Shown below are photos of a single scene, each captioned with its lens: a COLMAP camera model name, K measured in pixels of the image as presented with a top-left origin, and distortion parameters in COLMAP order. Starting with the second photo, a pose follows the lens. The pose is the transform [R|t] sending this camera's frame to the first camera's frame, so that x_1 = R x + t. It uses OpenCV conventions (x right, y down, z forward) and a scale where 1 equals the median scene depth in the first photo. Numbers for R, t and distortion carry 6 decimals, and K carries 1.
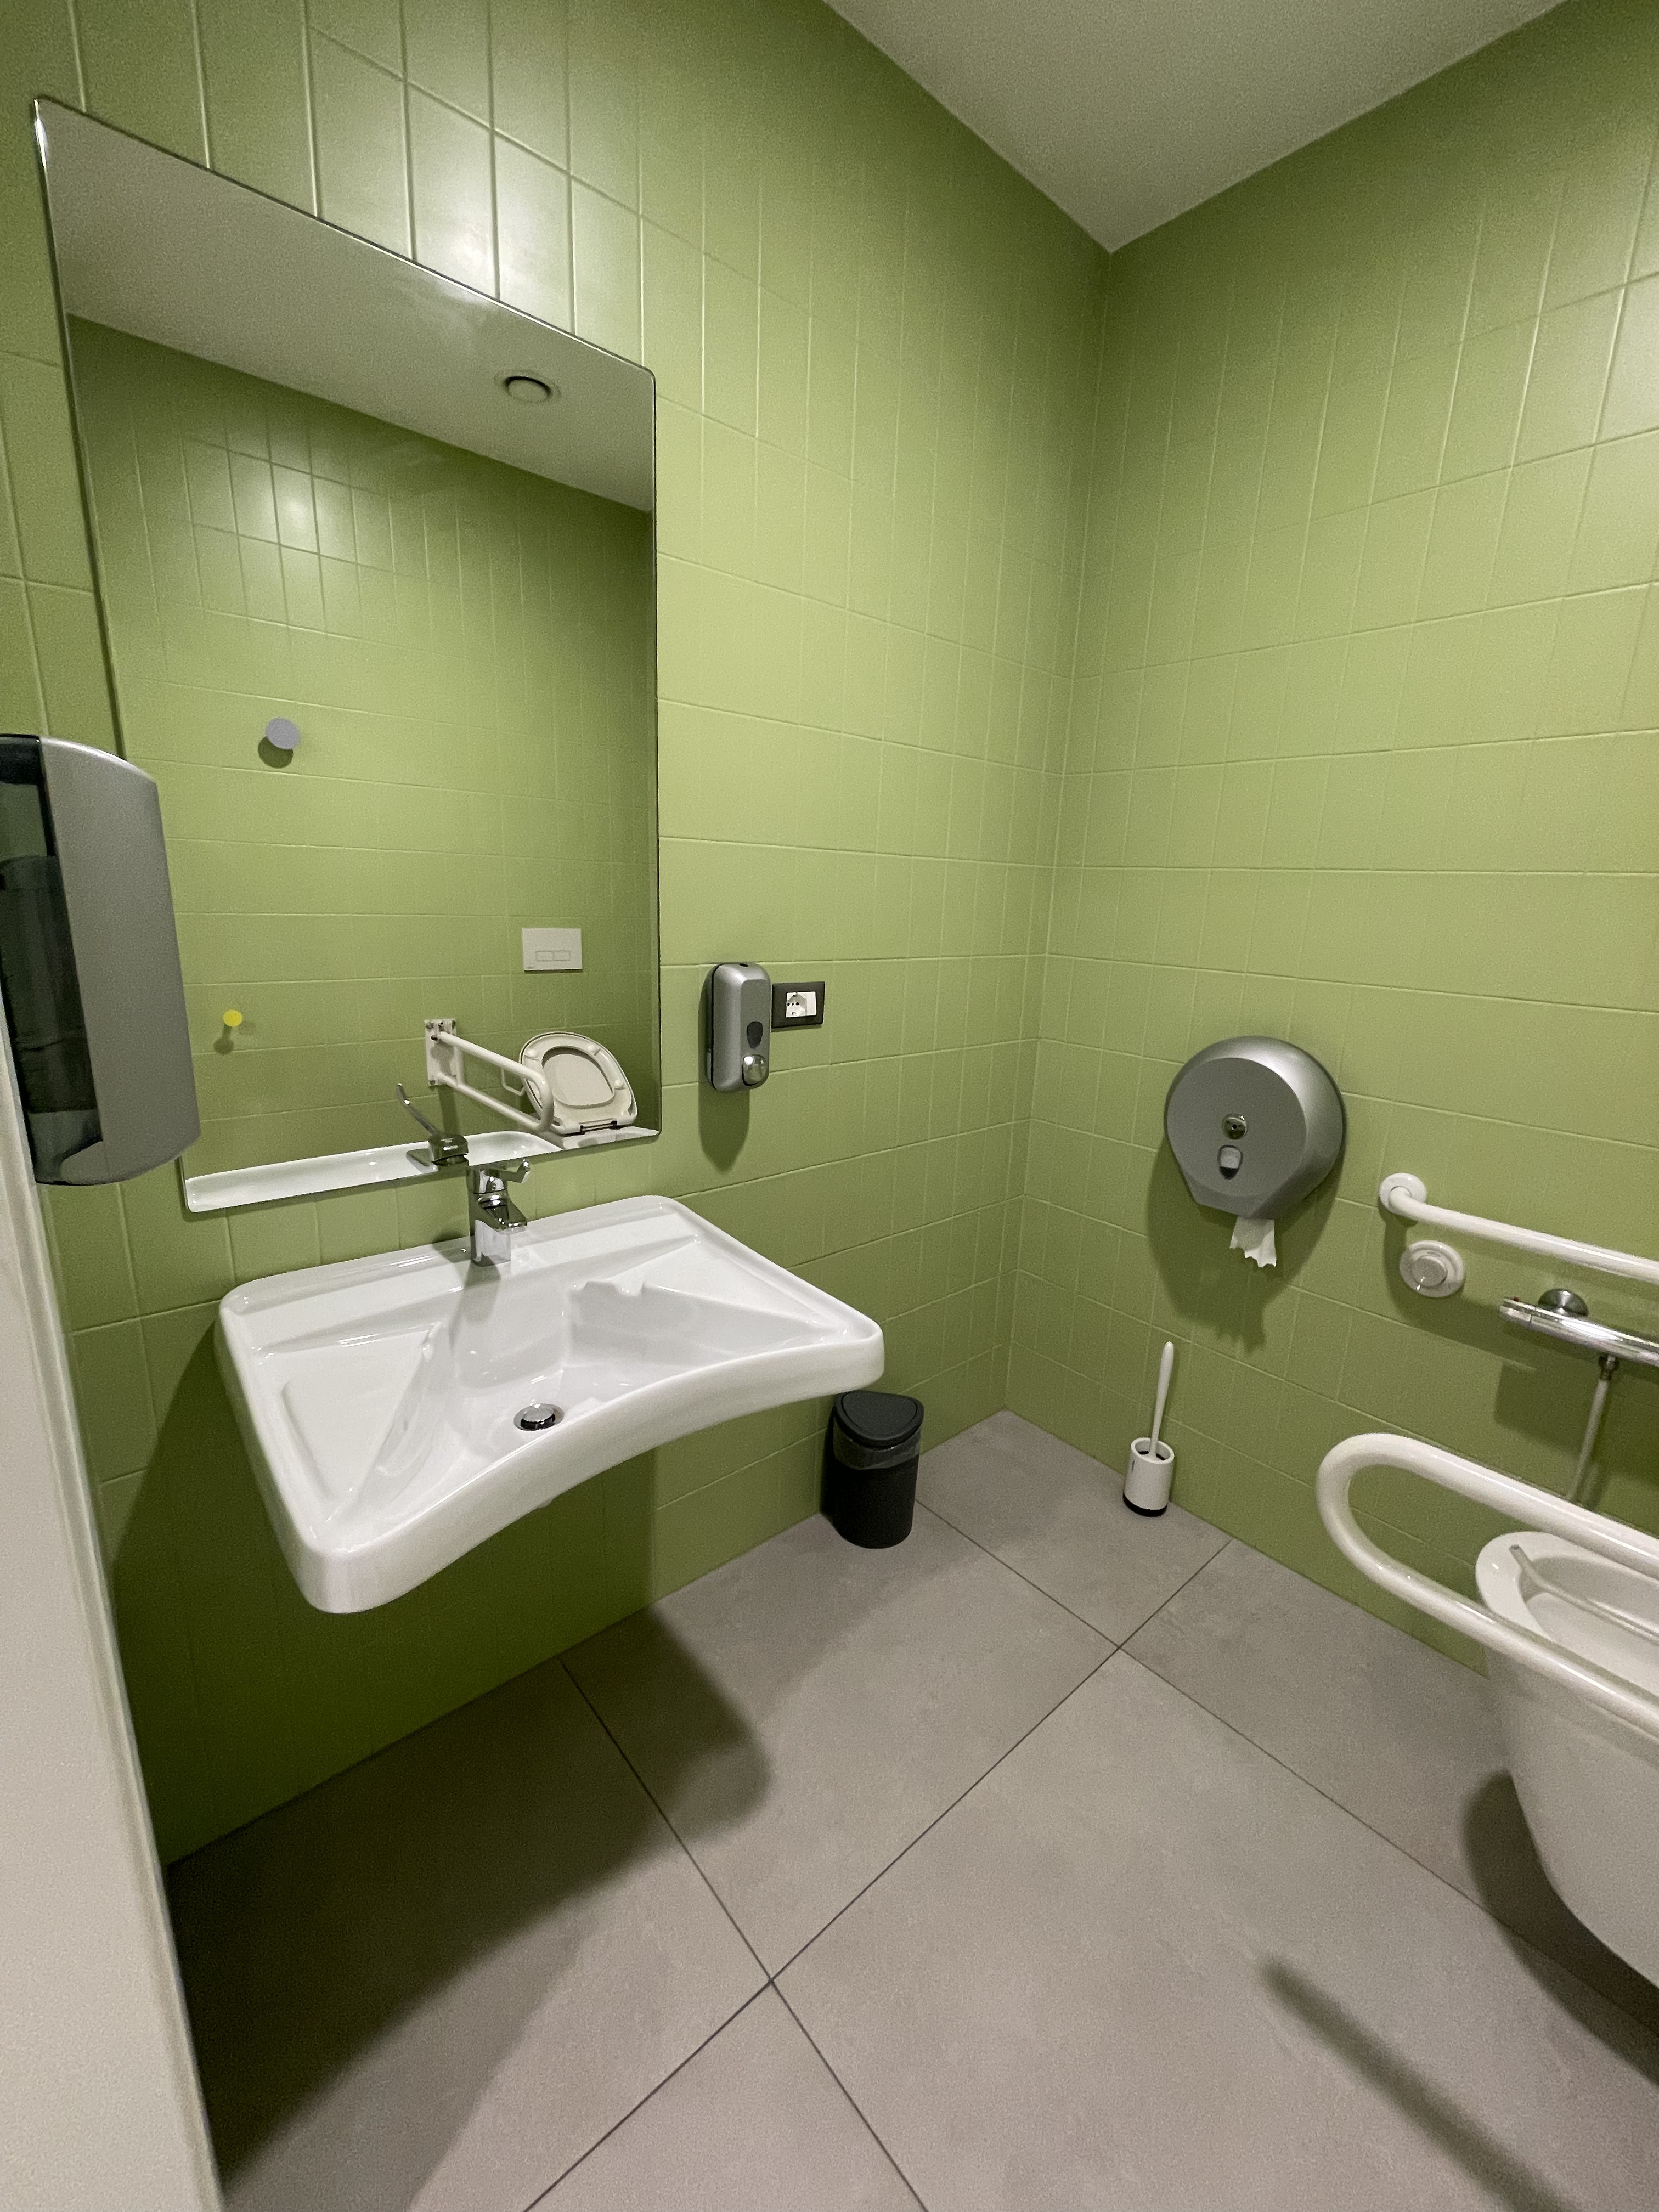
lens RADIAL K [[889.6, 0, 841.6], [0, 889.6, 1099.5], [0, 0, 1]] dist [-0.006507, 0.002436]
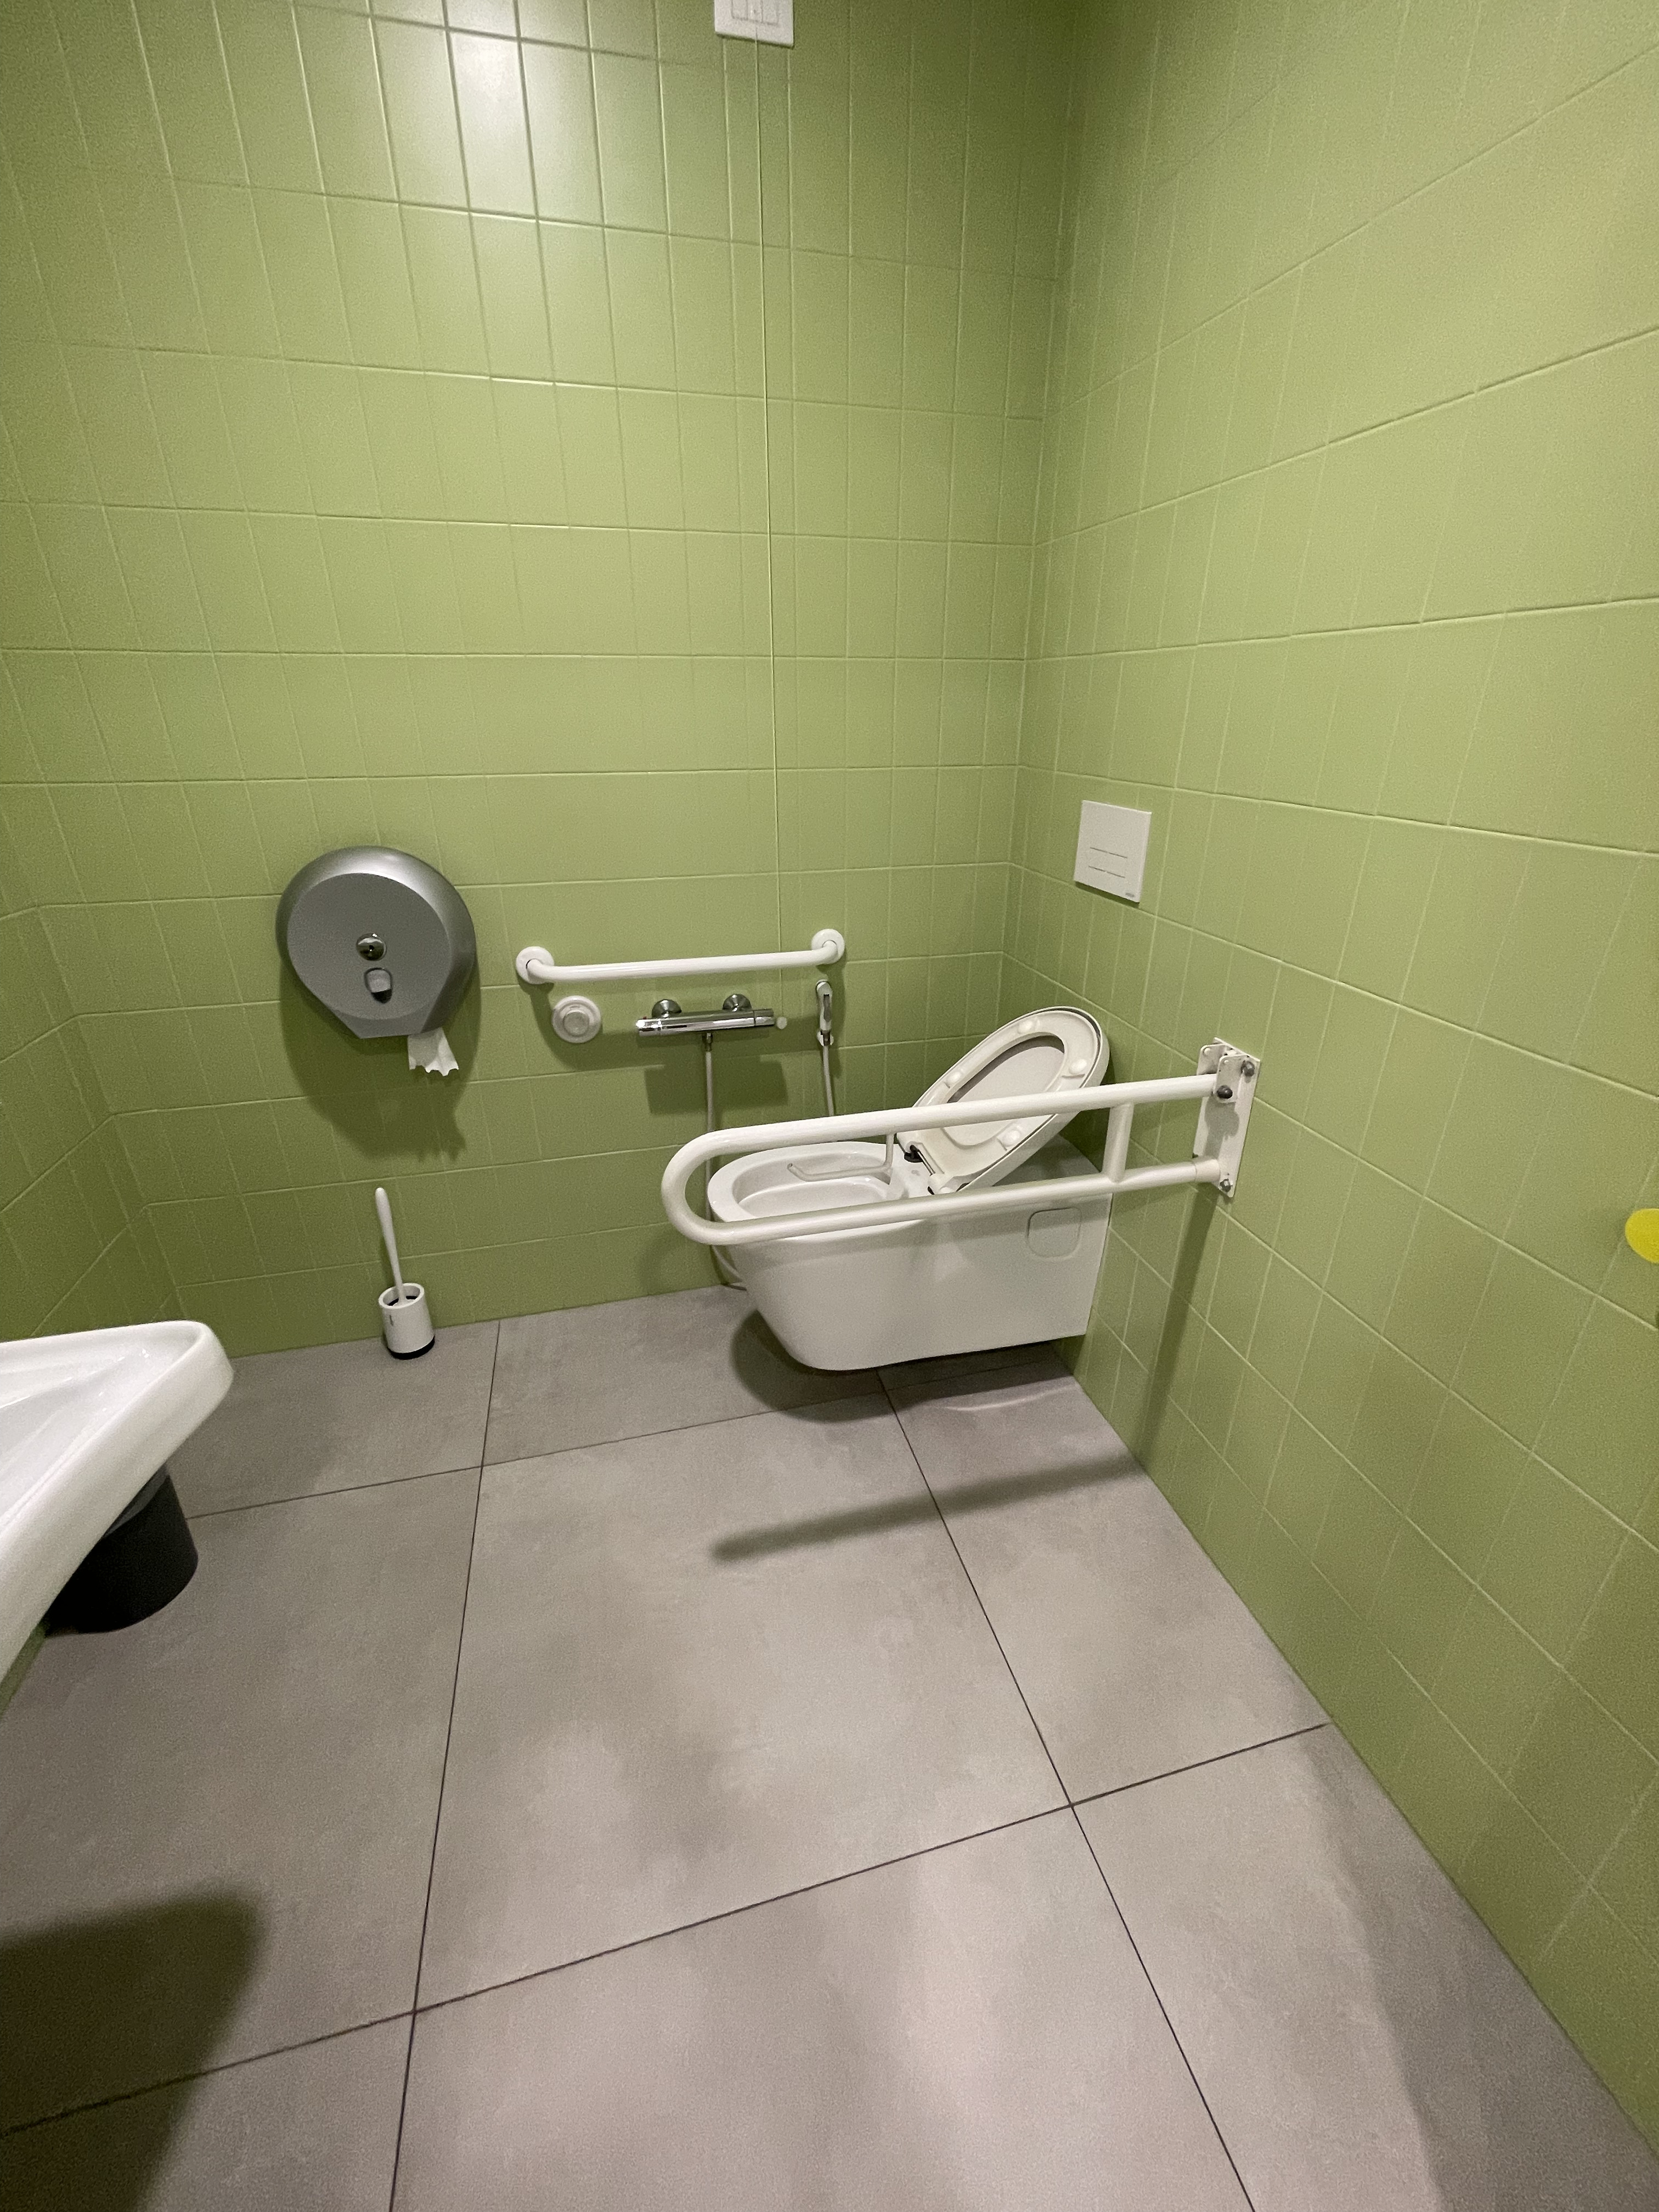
lens RADIAL K [[889.6, 0, 835.1], [0, 889.6, 1096.5], [0, 0, 1]] dist [-0.006507, 0.002436]
pose [[0.448916, -0.398645, 0.799722, -0.151185], [0.220611, 0.916711, 0.333124, -0.029818], [-0.865913, 0.026883, 0.499472, 0.111303]]
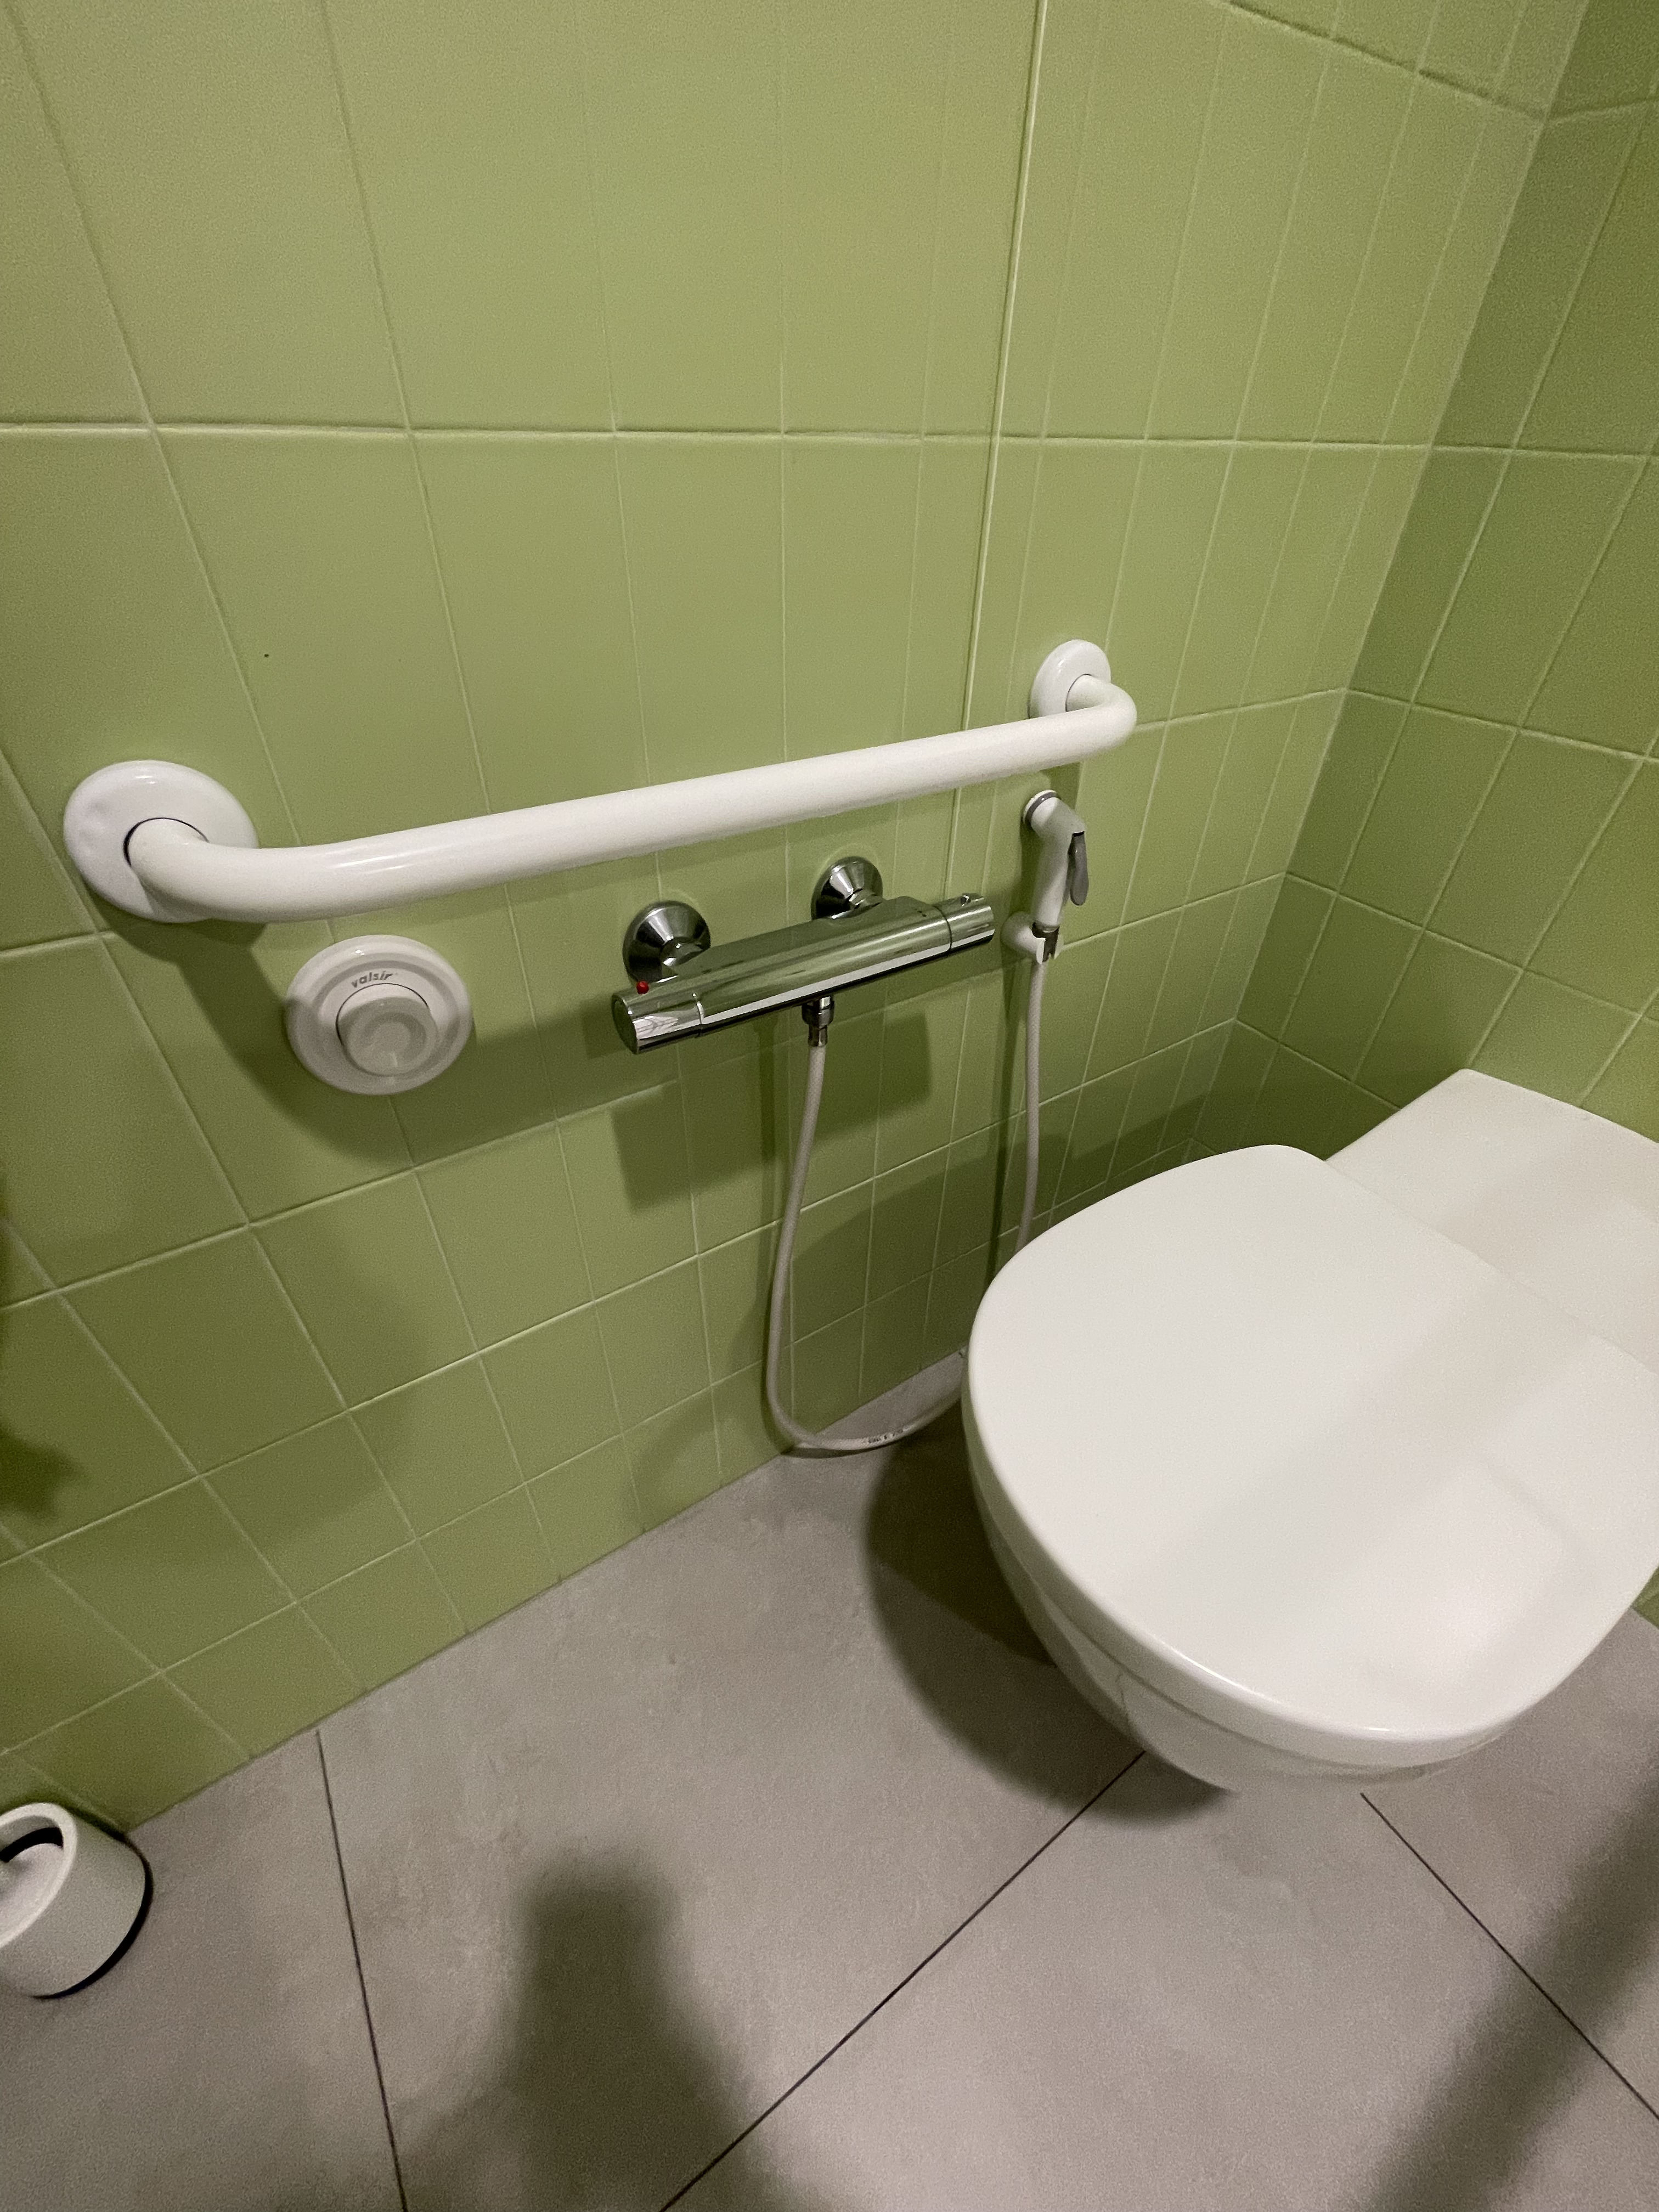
lens RADIAL K [[889.6, 0, 831.9], [0, 889.6, 1102.0], [0, 0, 1]] dist [-0.006507, 0.002436]
pose [[0.135444, -0.638302, 0.757777, 0.383486], [0.202447, 0.766518, 0.609480, 0.040859], [-0.969882, 0.070859, 0.233043, 0.705677]]
